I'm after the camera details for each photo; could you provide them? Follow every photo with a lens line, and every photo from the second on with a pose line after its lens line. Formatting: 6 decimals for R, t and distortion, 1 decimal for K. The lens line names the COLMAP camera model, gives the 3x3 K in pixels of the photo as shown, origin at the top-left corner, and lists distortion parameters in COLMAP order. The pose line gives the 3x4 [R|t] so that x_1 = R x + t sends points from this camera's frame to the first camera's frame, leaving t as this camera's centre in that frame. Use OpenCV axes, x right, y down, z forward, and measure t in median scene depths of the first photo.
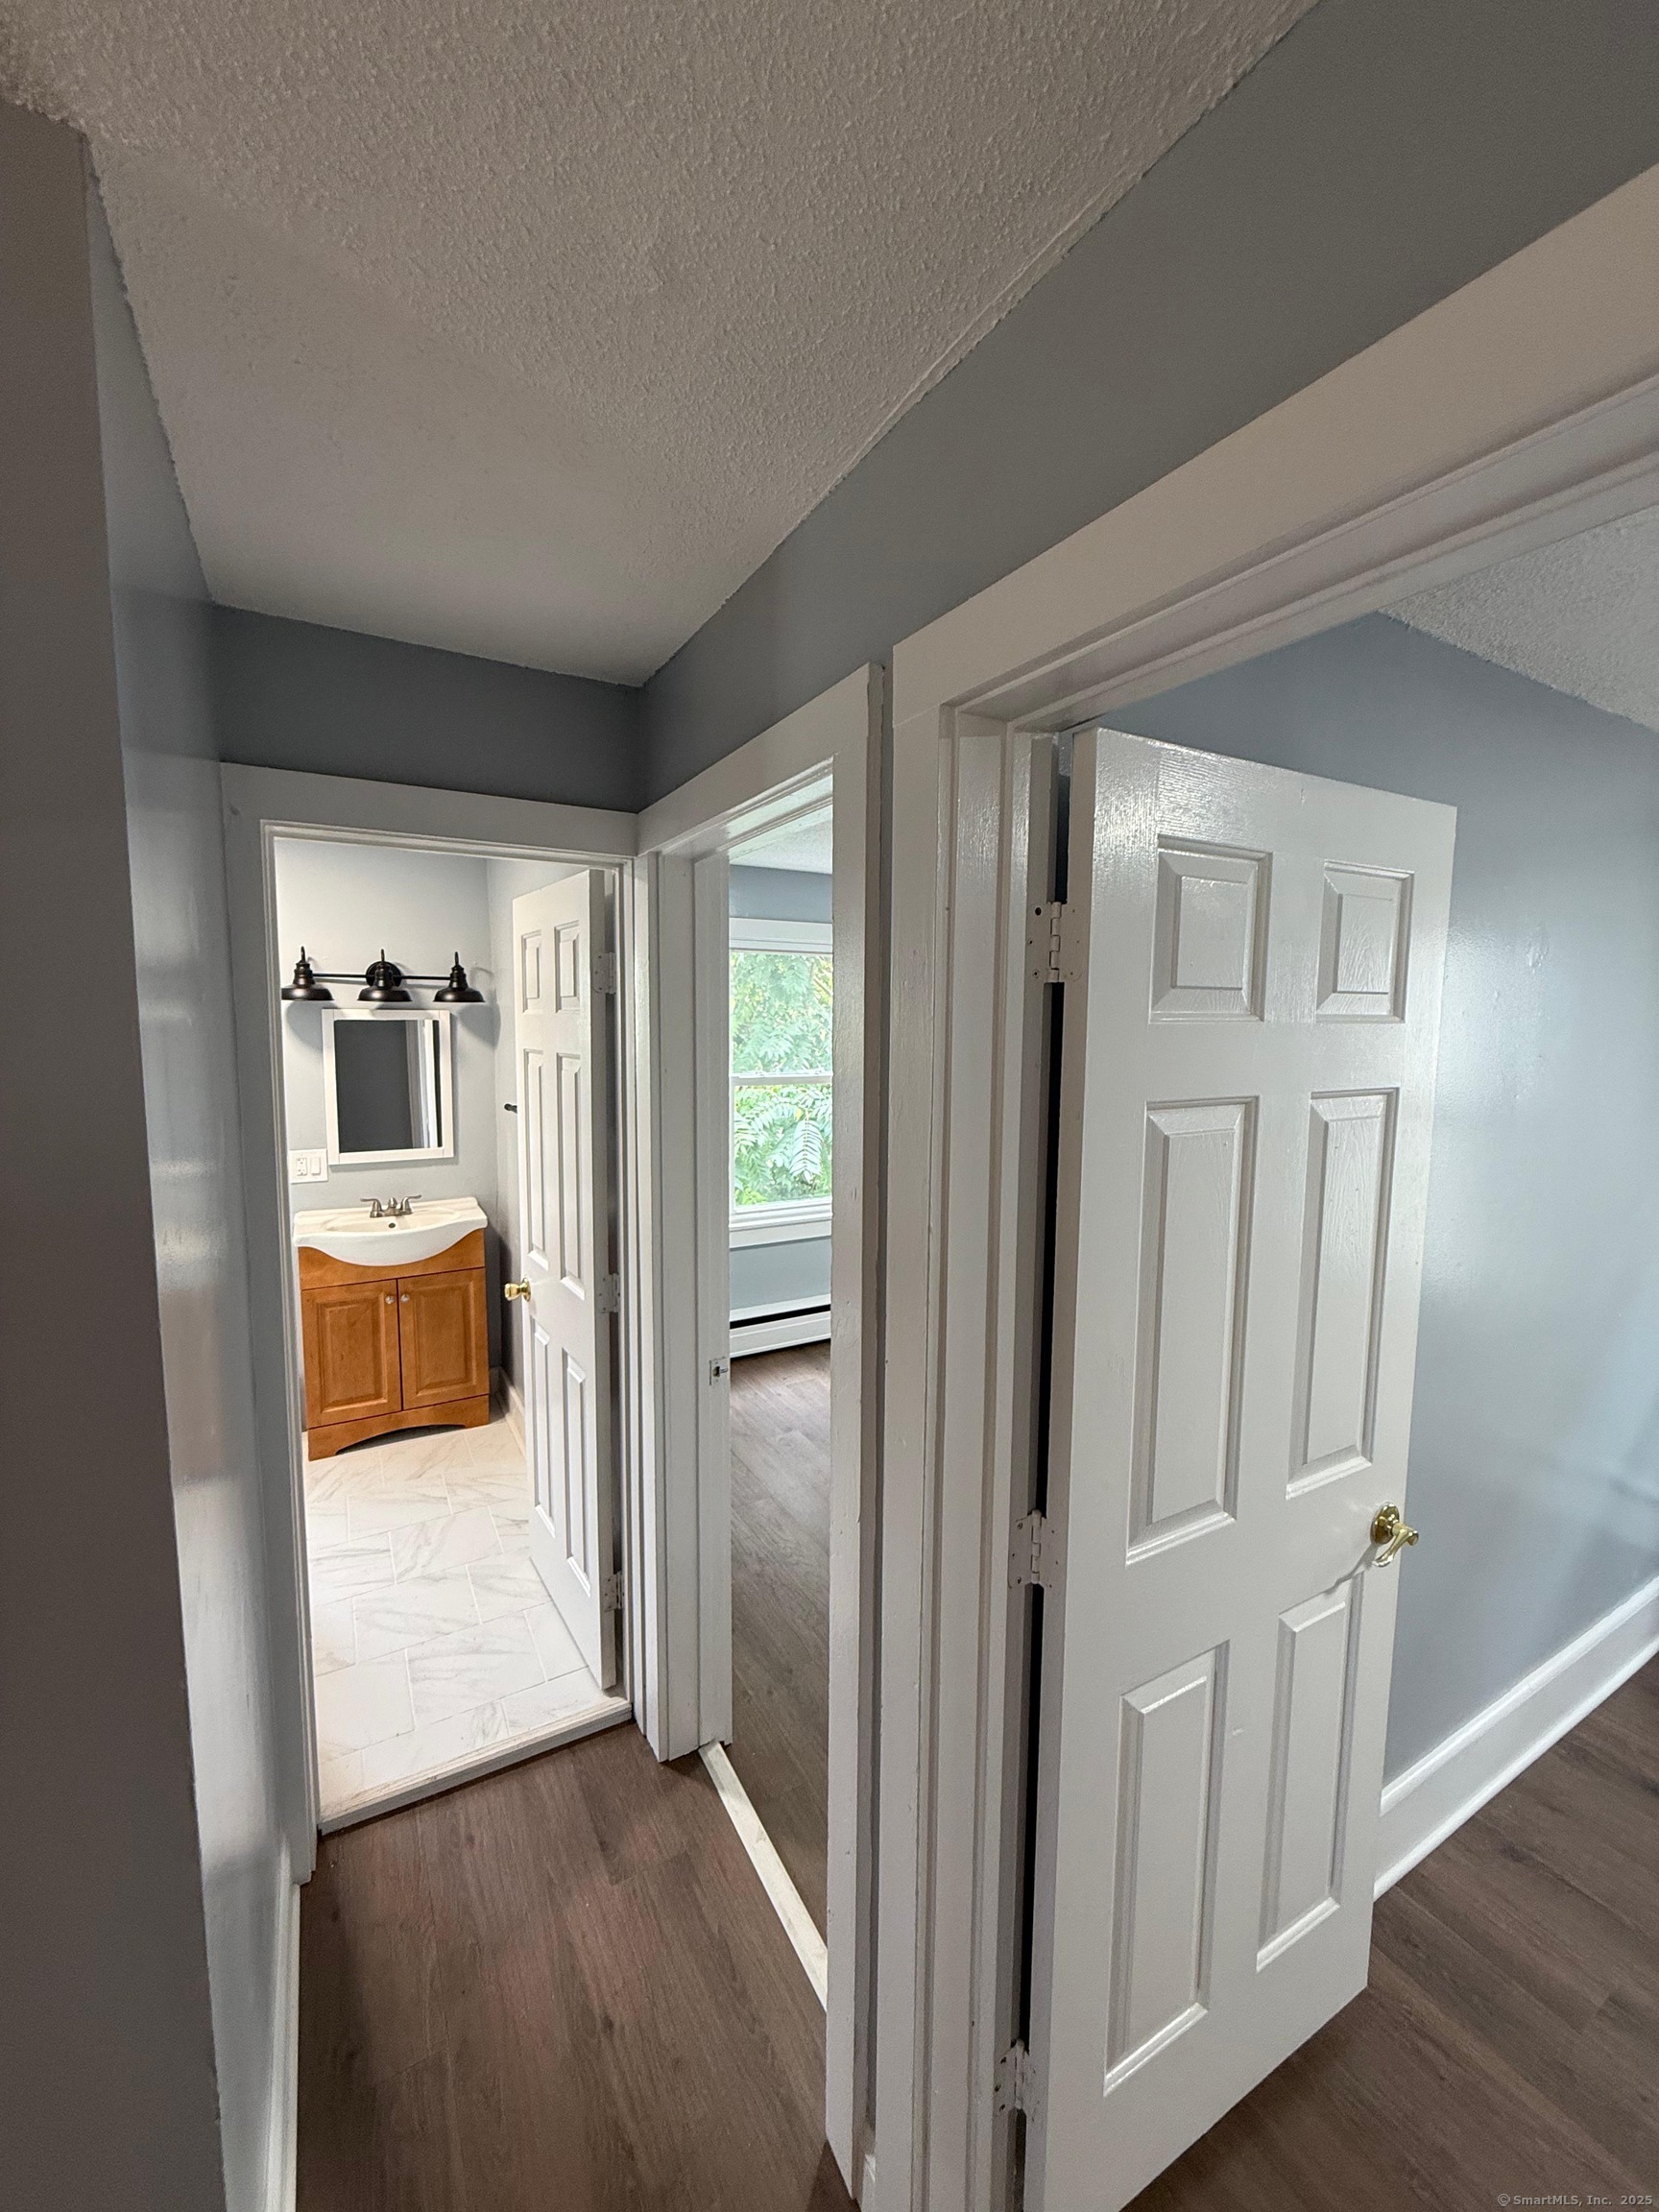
lens RADIAL K [[882.9, 0, 824.2], [0, 882.9, 1106.3], [0, 0, 1]] dist [0.003253, 0.000019]
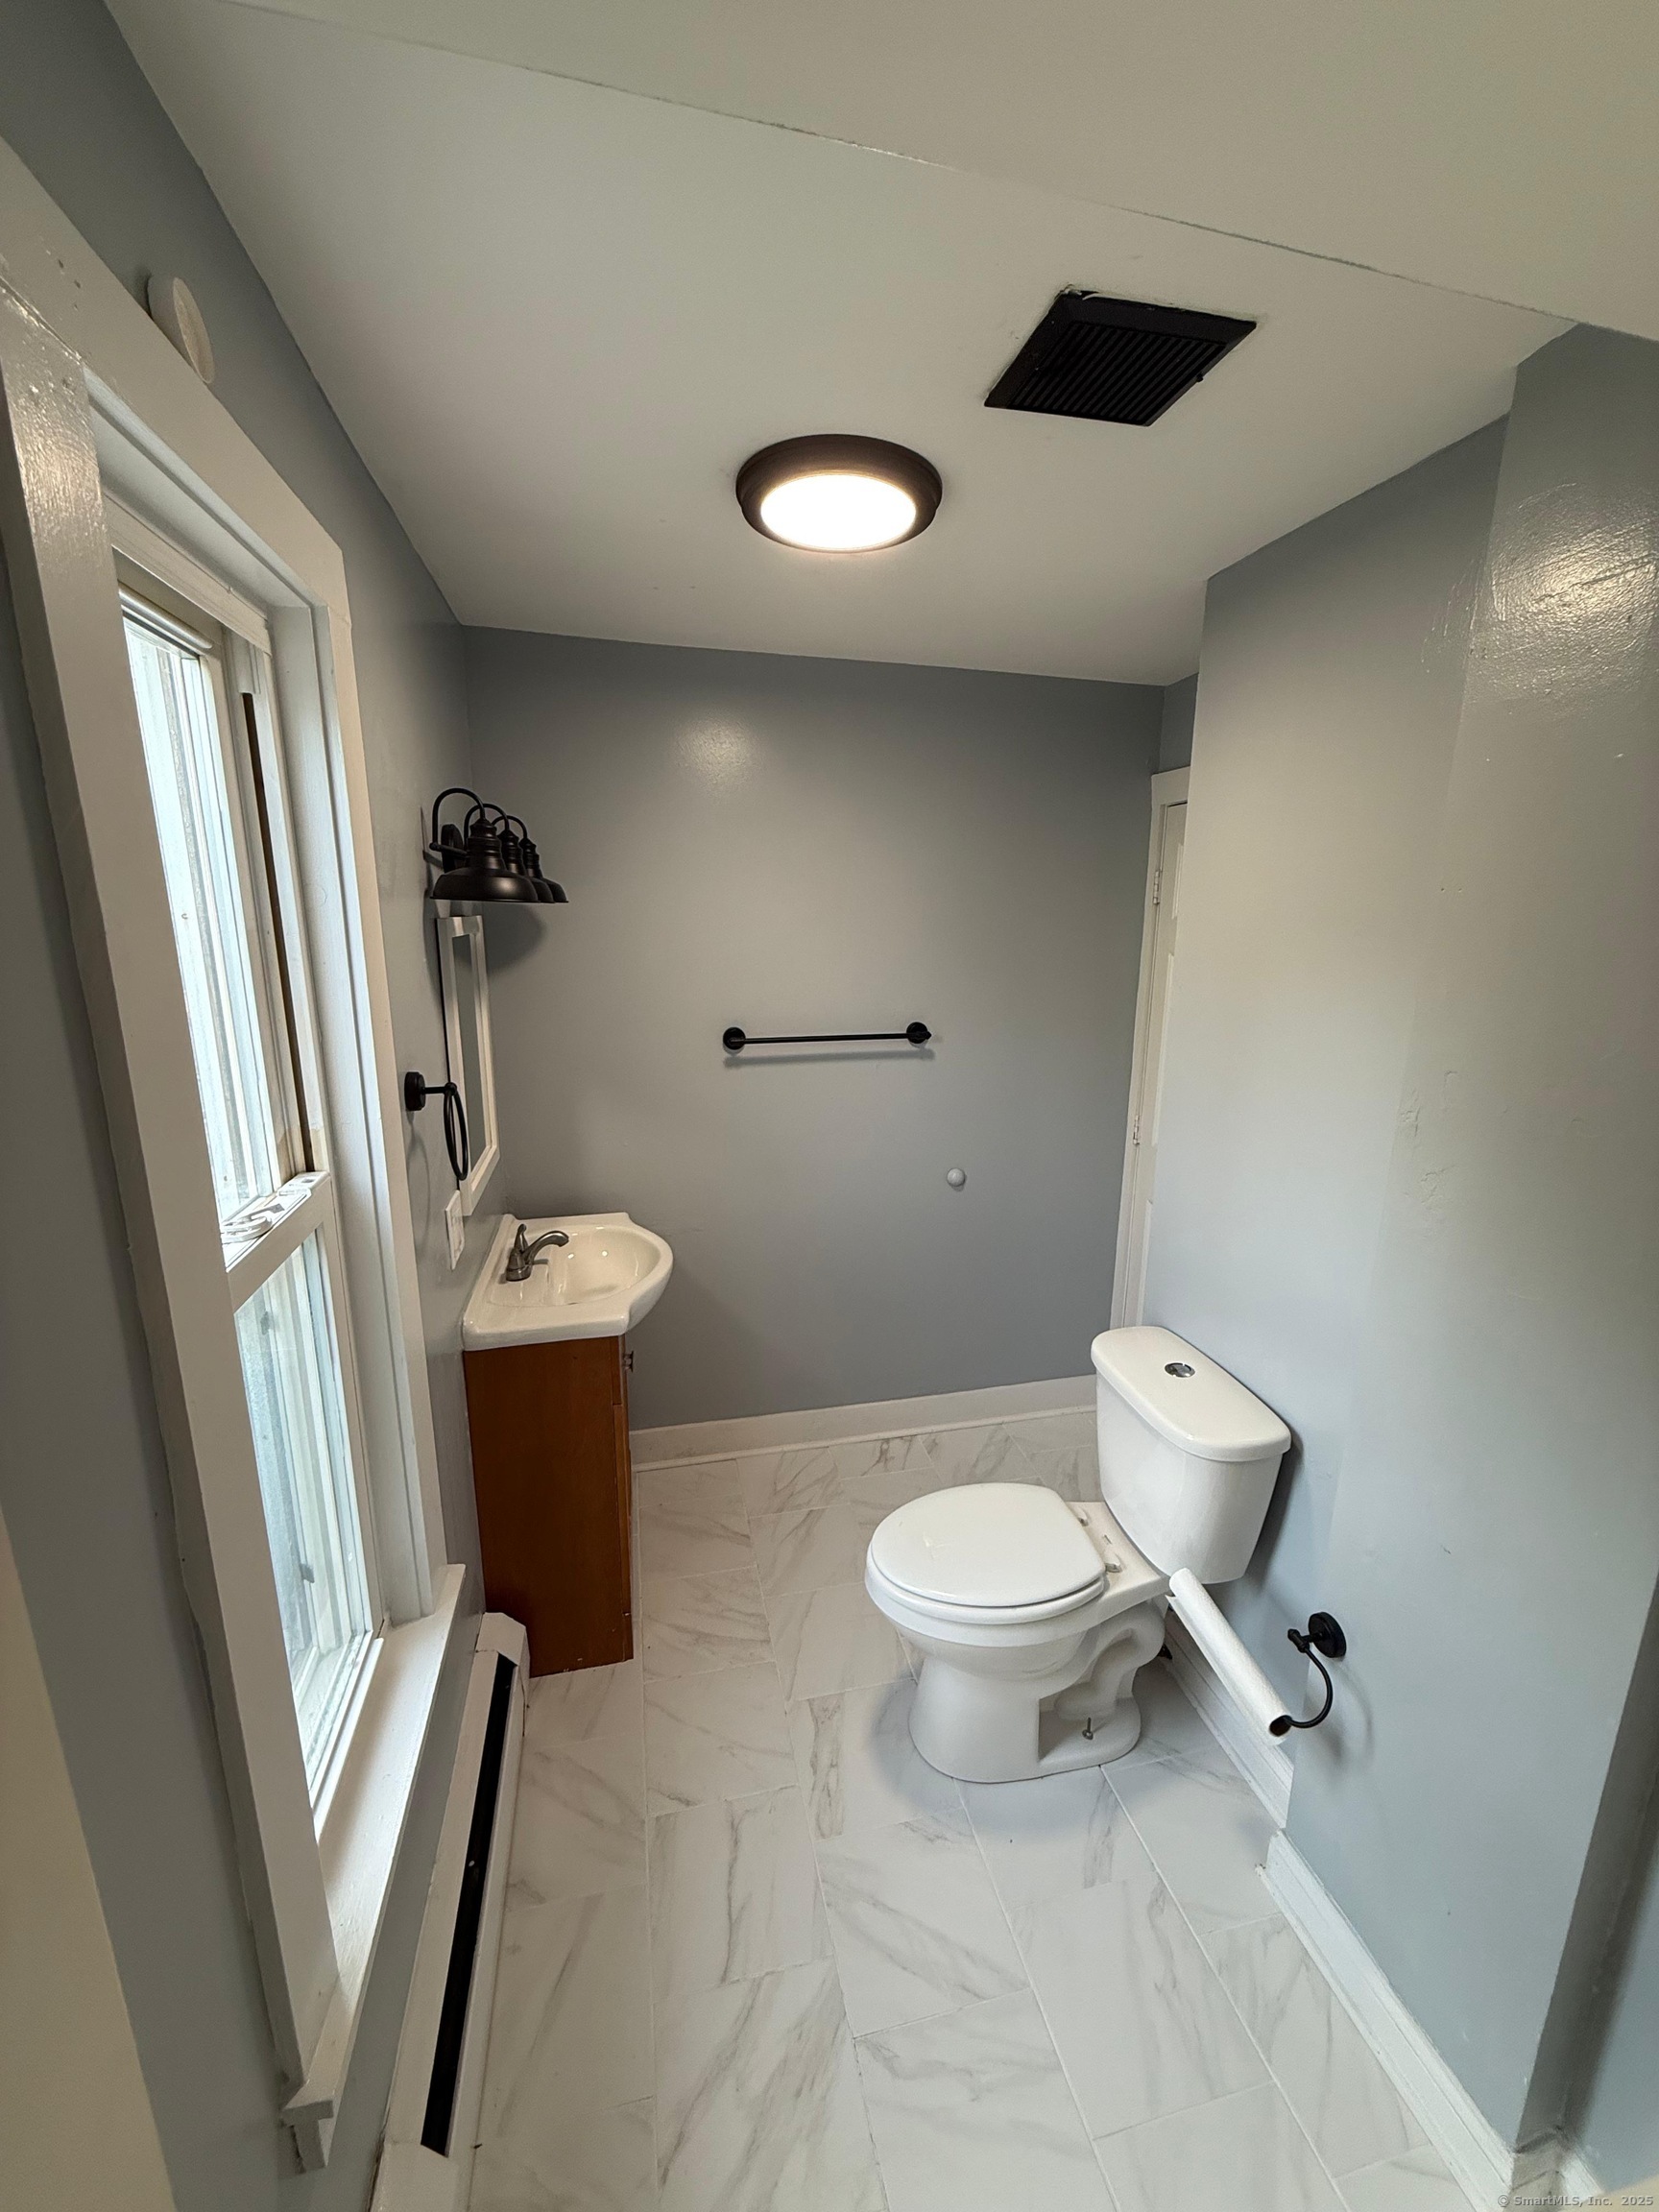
lens RADIAL K [[882.9, 0, 824.2], [0, 882.9, 1106.3], [0, 0, 1]] dist [0.003253, 0.000019]
pose [[0.294834, -0.221836, 0.929442, -0.986089], [0.091223, 0.974771, 0.203717, -0.087316], [-0.951184, 0.024724, 0.307632, 0.639117]]
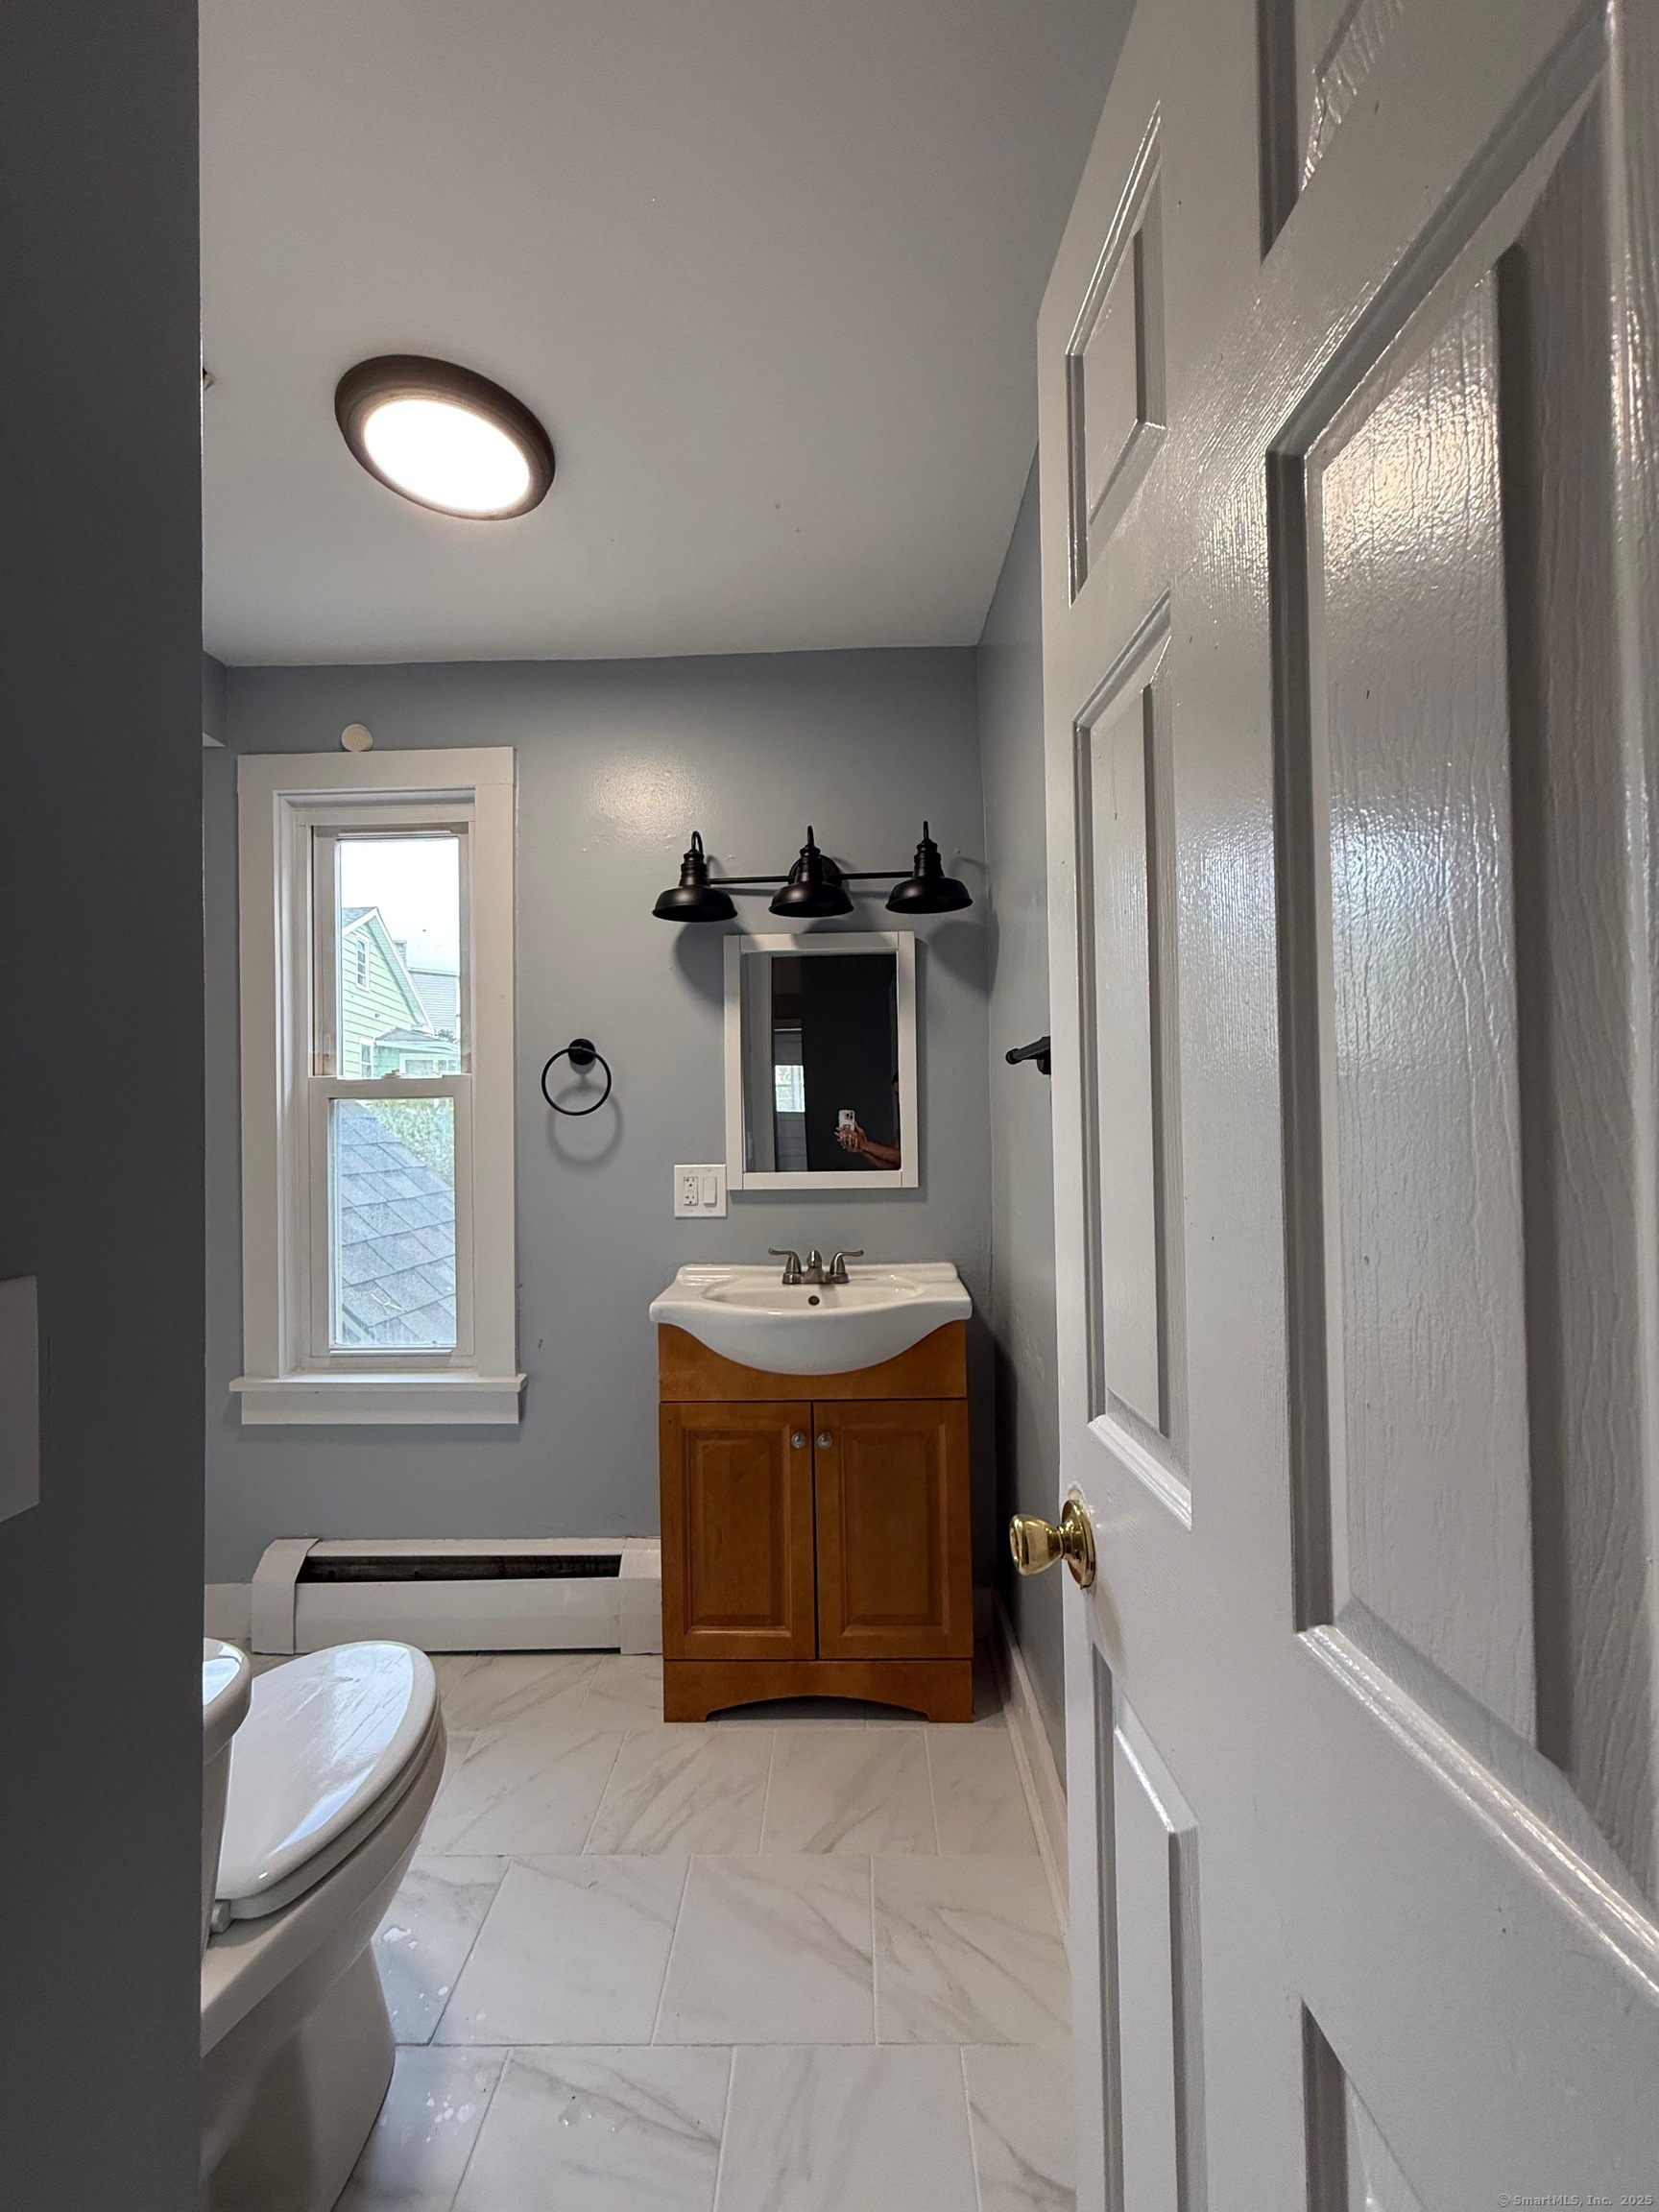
lens RADIAL K [[882.9, 0, 824.2], [0, 882.9, 1106.3], [0, 0, 1]] dist [0.003253, 0.000019]
pose [[0.854753, -0.031830, -0.518059, -0.189714], [-0.026901, 0.994060, -0.105459, 0.071968], [0.518338, 0.104078, 0.848819, 0.519195]]
